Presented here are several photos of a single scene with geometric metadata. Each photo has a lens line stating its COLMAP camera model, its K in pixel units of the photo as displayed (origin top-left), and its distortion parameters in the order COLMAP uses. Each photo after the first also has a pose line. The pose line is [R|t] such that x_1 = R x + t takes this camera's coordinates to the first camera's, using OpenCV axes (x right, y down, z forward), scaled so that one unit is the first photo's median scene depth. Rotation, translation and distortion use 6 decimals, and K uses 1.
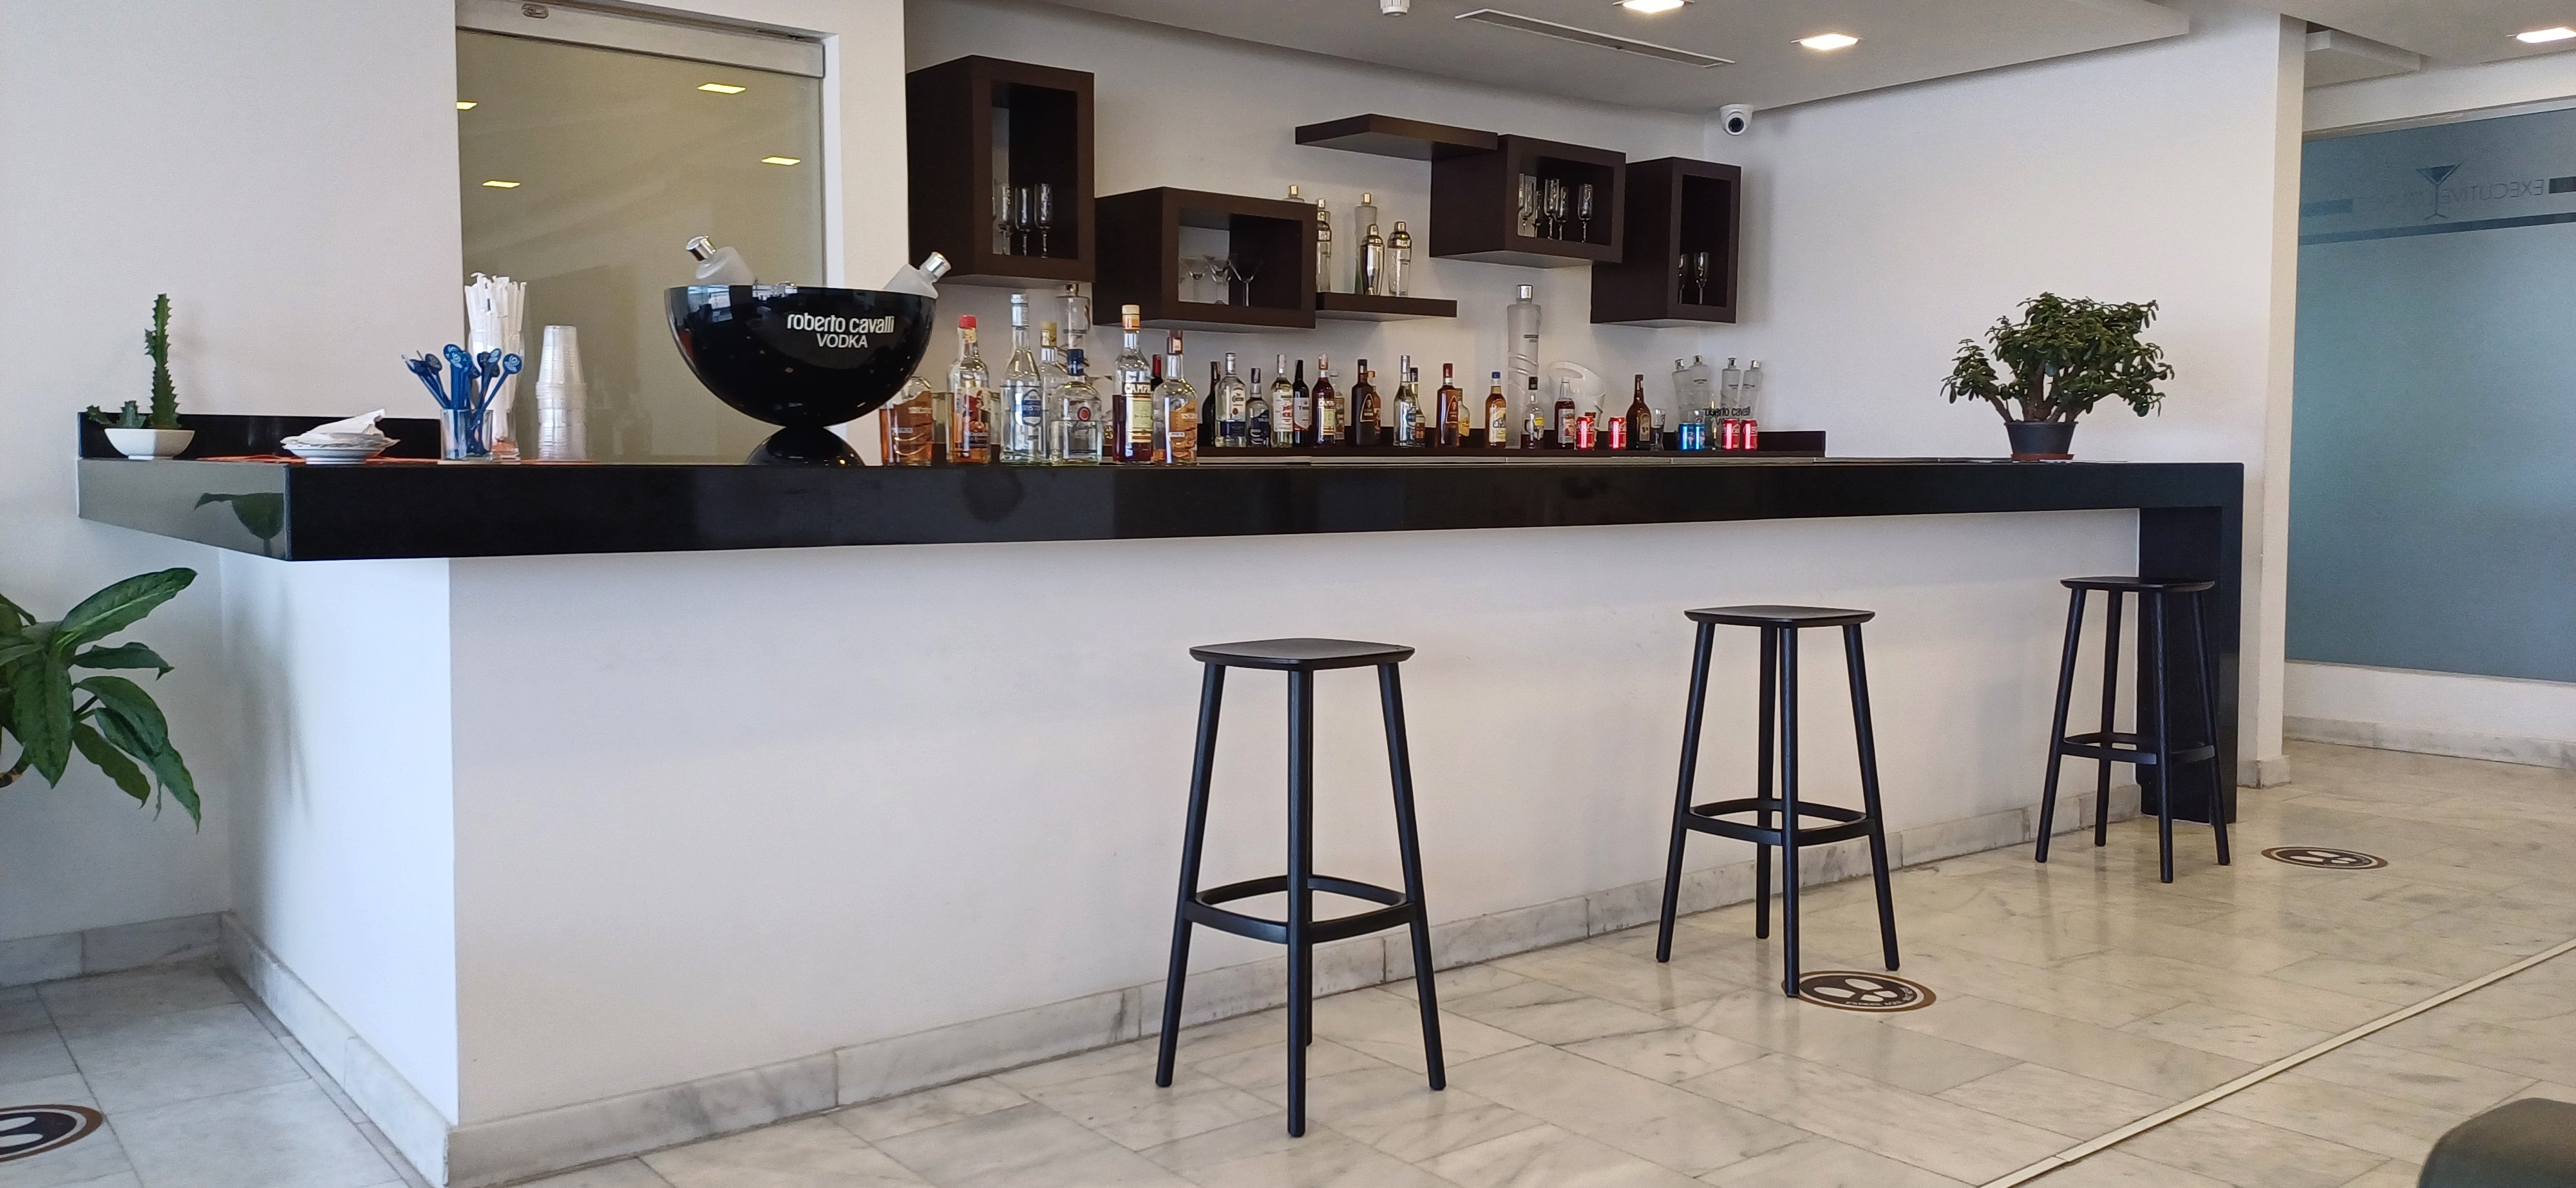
lens RADIAL K [[1896.6, 0, 1285.9], [0, 1896.6, 584.5], [0, 0, 1]] dist [0.078800, -0.078476]
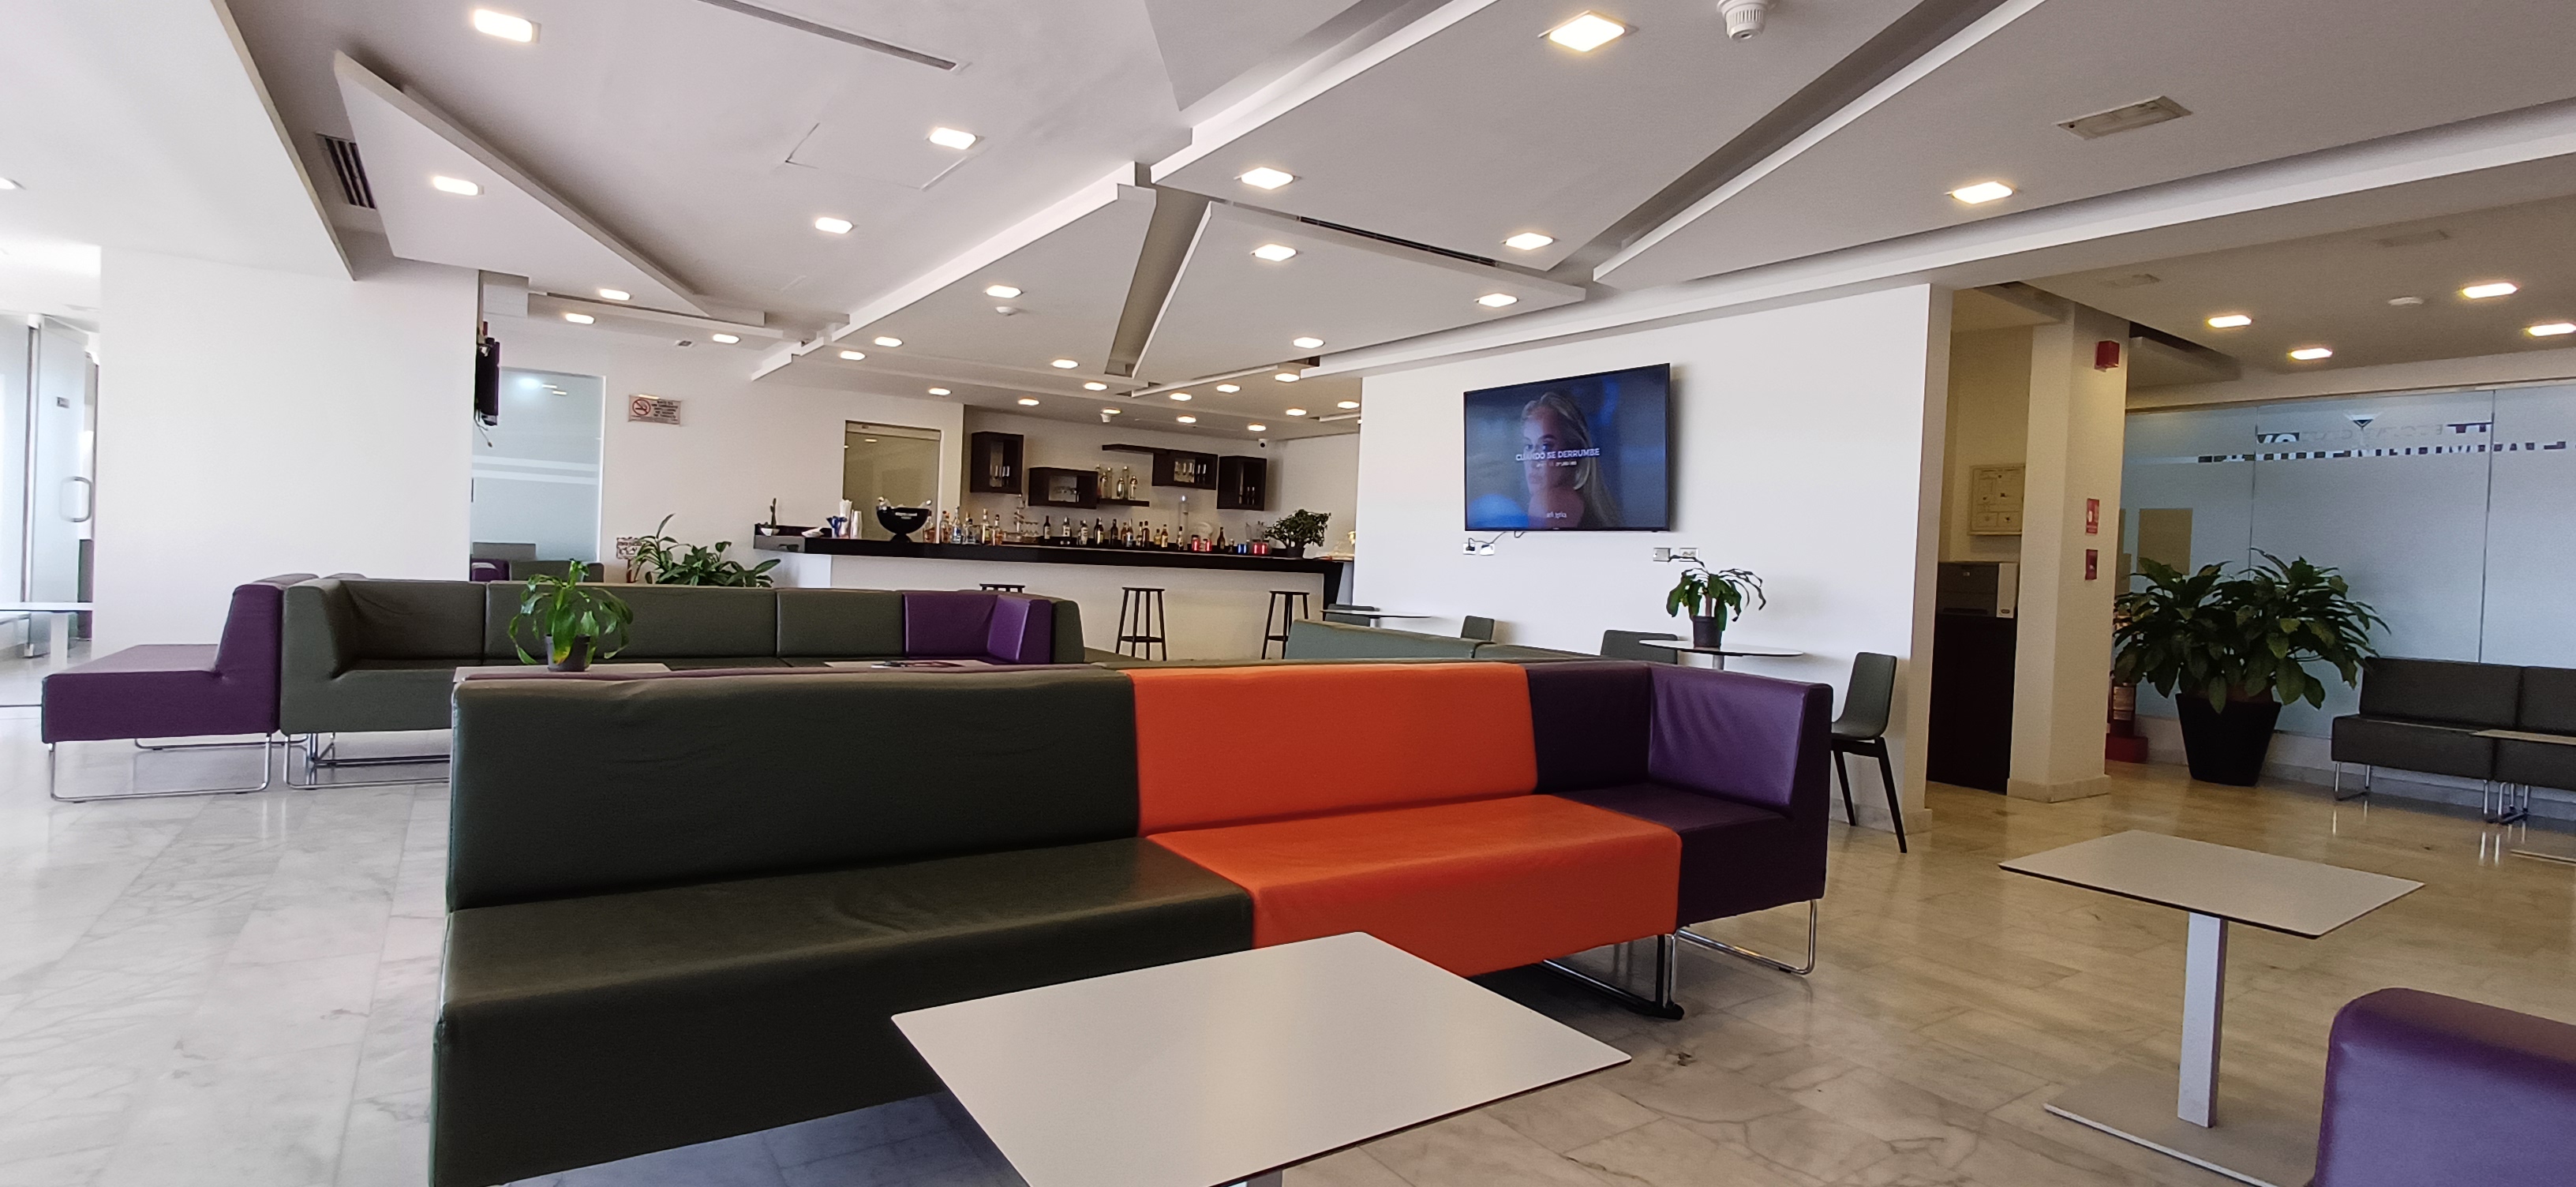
lens RADIAL K [[1174.0, 0, 1258.7], [0, 1174.0, 576.8], [0, 0, 1]] dist [0.002632, 0.000984]
pose [[0.995642, 0.043906, -0.082277, 0.501368], [-0.048134, 0.997582, -0.050132, 0.074090], [0.079877, 0.053874, 0.995348, -1.058139]]
